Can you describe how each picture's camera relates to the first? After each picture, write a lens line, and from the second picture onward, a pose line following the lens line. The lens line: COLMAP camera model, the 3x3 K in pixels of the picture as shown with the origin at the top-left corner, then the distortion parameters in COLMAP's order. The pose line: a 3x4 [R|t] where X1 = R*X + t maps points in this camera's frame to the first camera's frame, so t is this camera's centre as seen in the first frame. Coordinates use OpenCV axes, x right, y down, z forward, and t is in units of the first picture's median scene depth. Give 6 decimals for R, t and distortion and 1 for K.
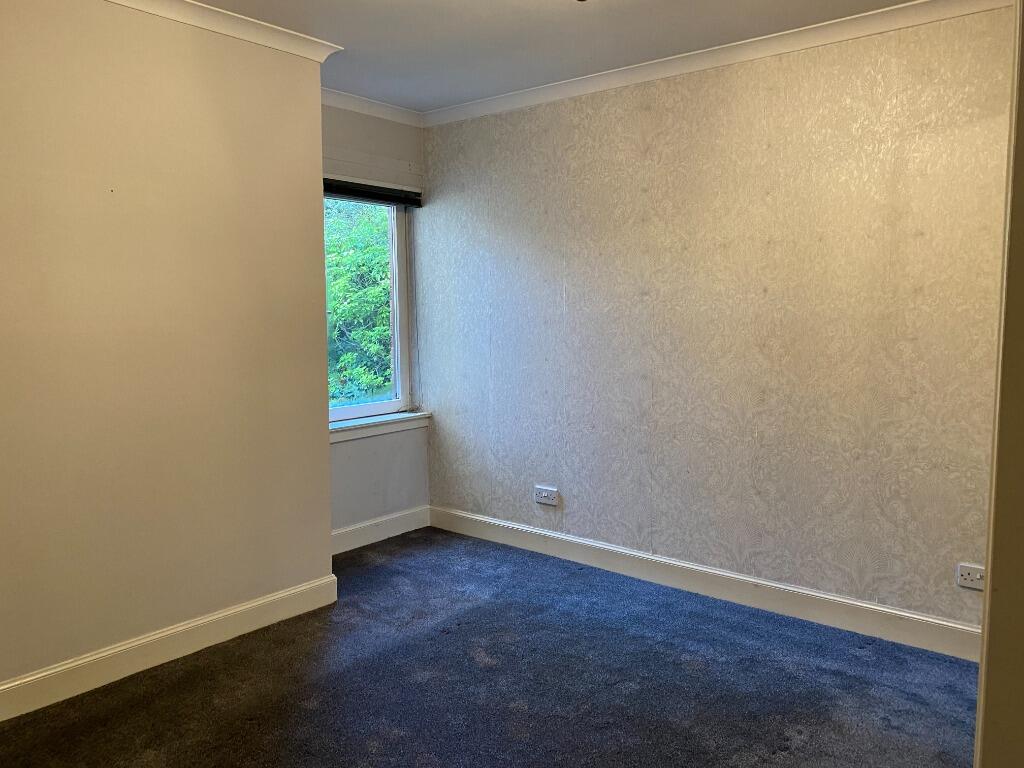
lens RADIAL K [[787.6, 0, 512.0], [0, 787.6, 384.0], [0, 0, 1]] dist [-0.006216, -0.006190]
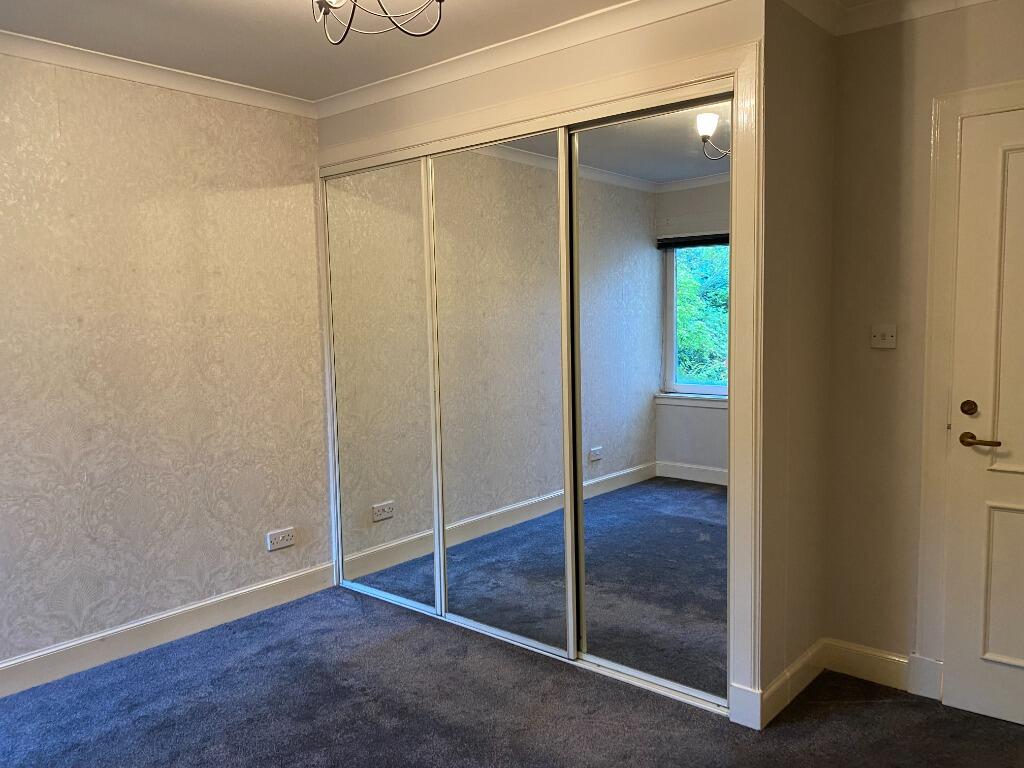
lens RADIAL K [[772.8, 0, 511.3], [0, 772.8, 402.7], [0, 0, 1]] dist [-0.000231, 0.000515]
pose [[0.016150, -0.097592, 0.995095, -0.593657], [0.127062, 0.987357, 0.094771, -0.046330], [-0.991763, 0.124908, 0.028346, 0.495654]]
